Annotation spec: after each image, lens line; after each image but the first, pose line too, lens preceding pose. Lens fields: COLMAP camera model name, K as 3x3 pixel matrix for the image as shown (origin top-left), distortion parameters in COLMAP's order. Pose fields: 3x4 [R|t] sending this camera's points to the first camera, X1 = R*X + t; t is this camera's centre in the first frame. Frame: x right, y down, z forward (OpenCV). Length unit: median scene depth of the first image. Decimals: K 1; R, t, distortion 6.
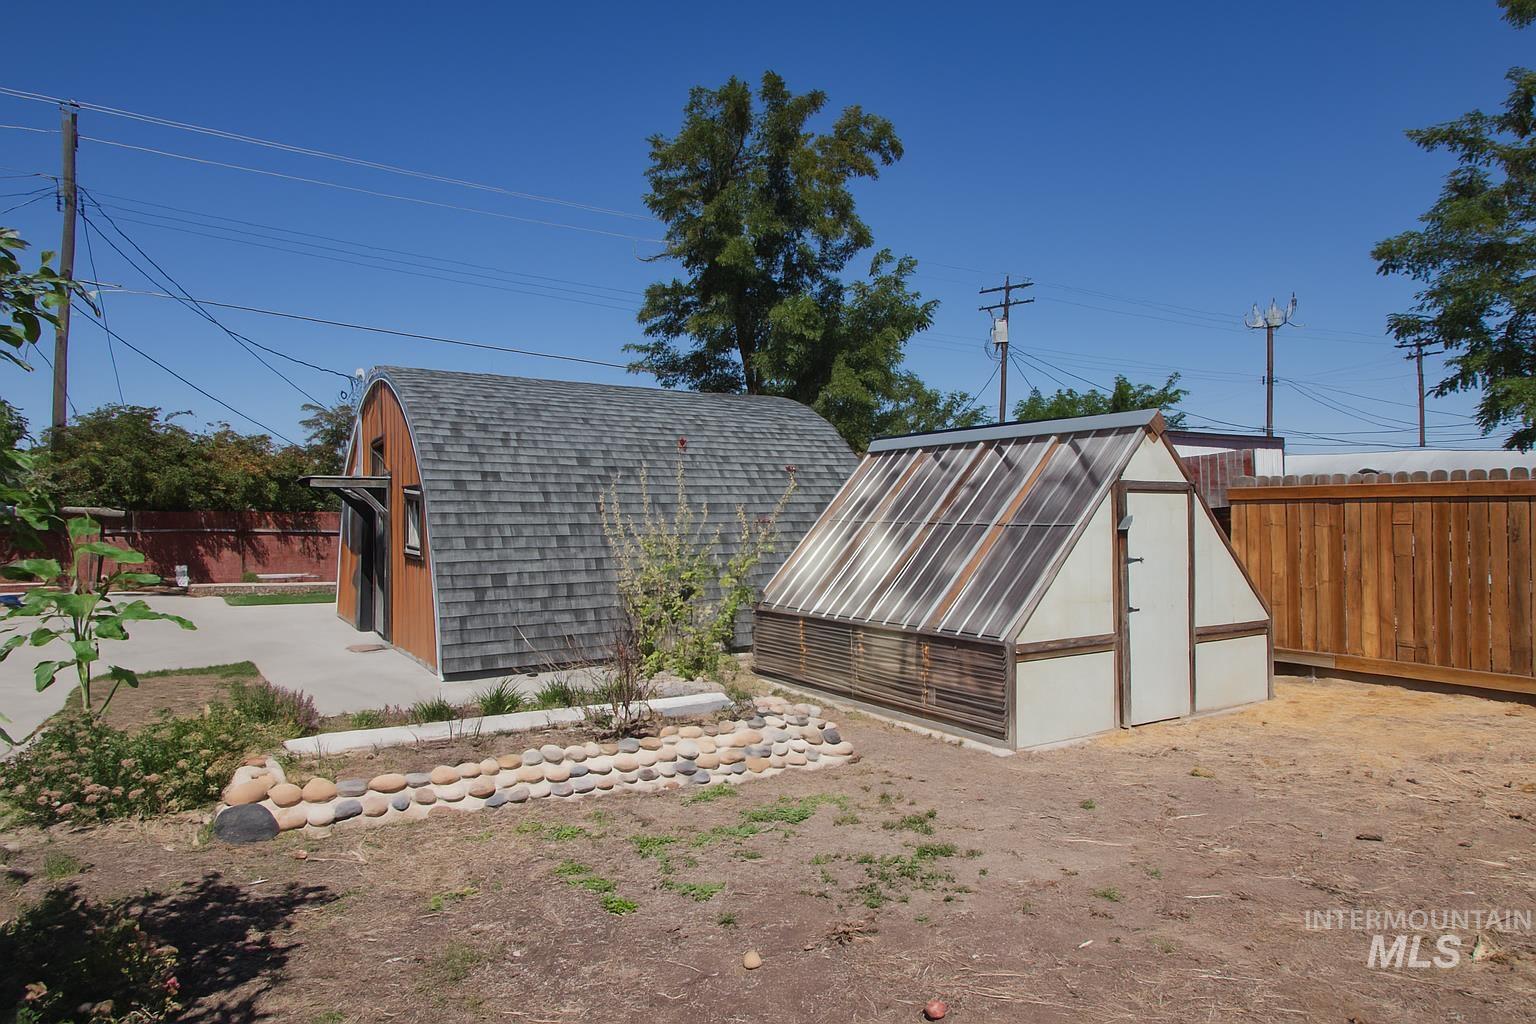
lens RADIAL K [[872.7, 0, 768.0], [0, 872.7, 512.0], [0, 0, 1]] dist [0.000024, -0.000442]
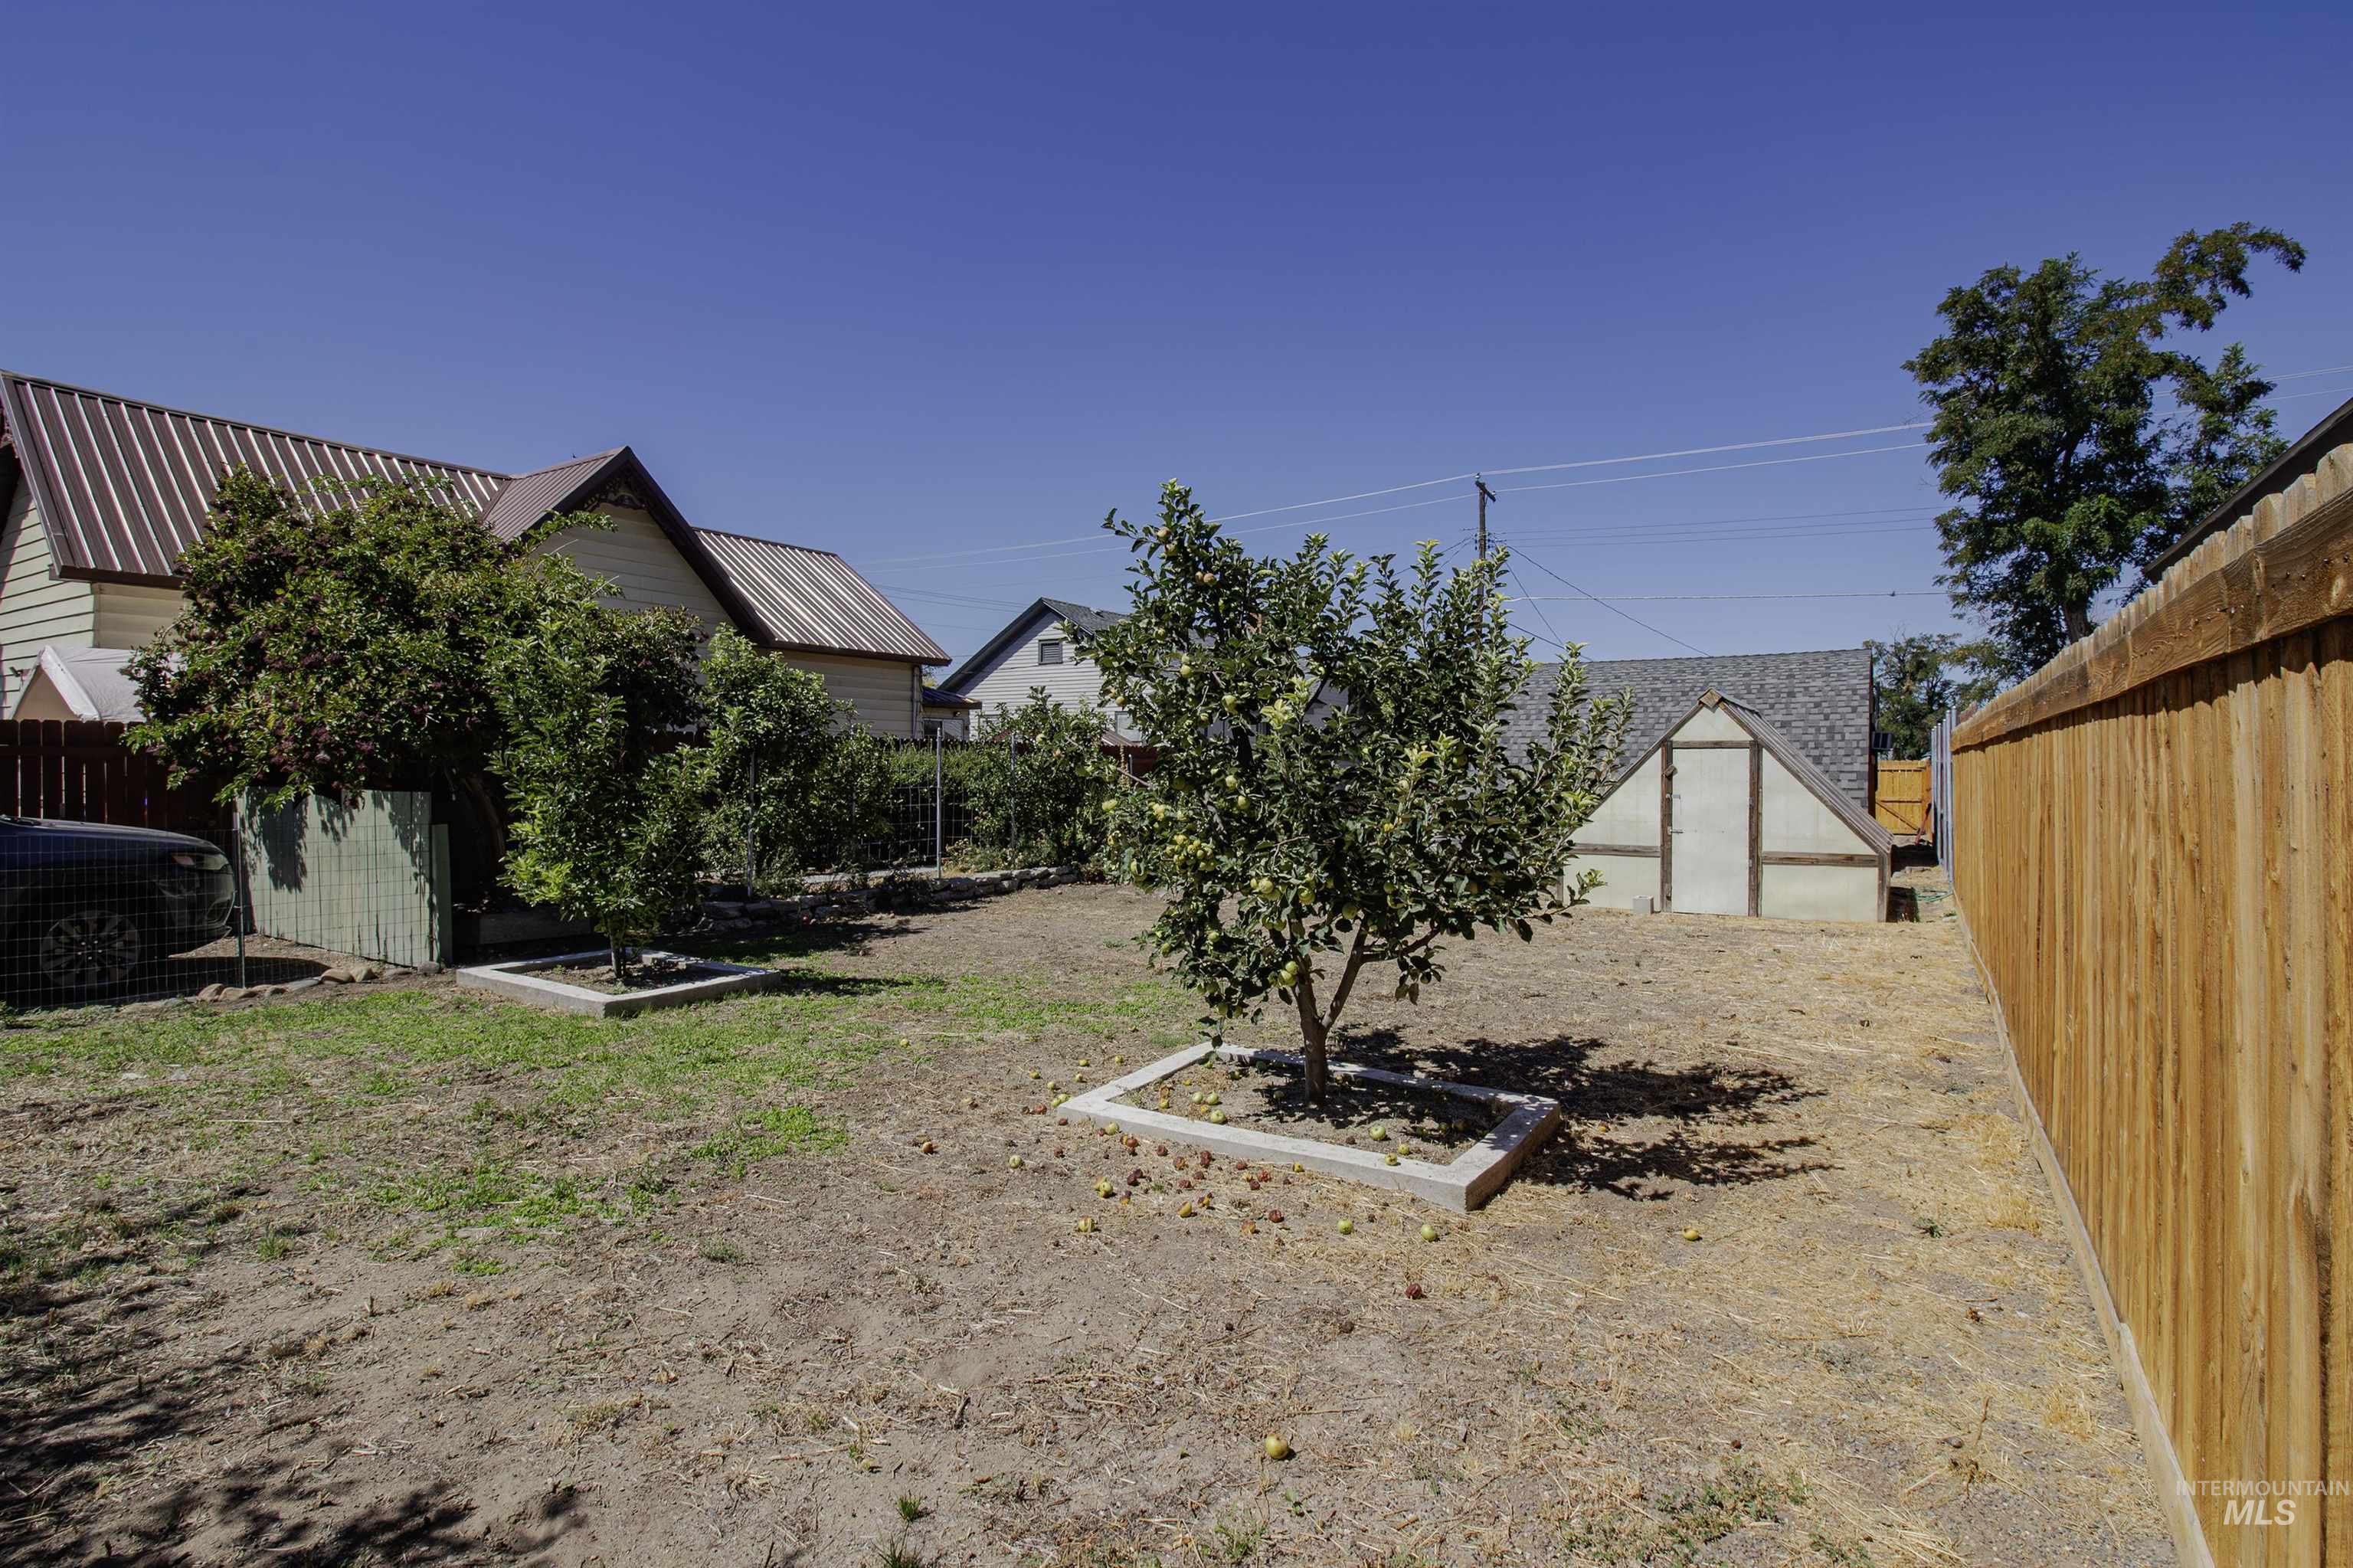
lens RADIAL K [[1099.9, 0, 1171.5], [0, 1099.9, 757.4], [0, 0, 1]] dist [0.001226, -0.000919]
pose [[0.381925, -0.002455, -0.924190, 1.674070], [-0.005527, 0.999973, -0.004940, 0.003979], [0.924177, 0.006995, 0.381901, -0.429395]]
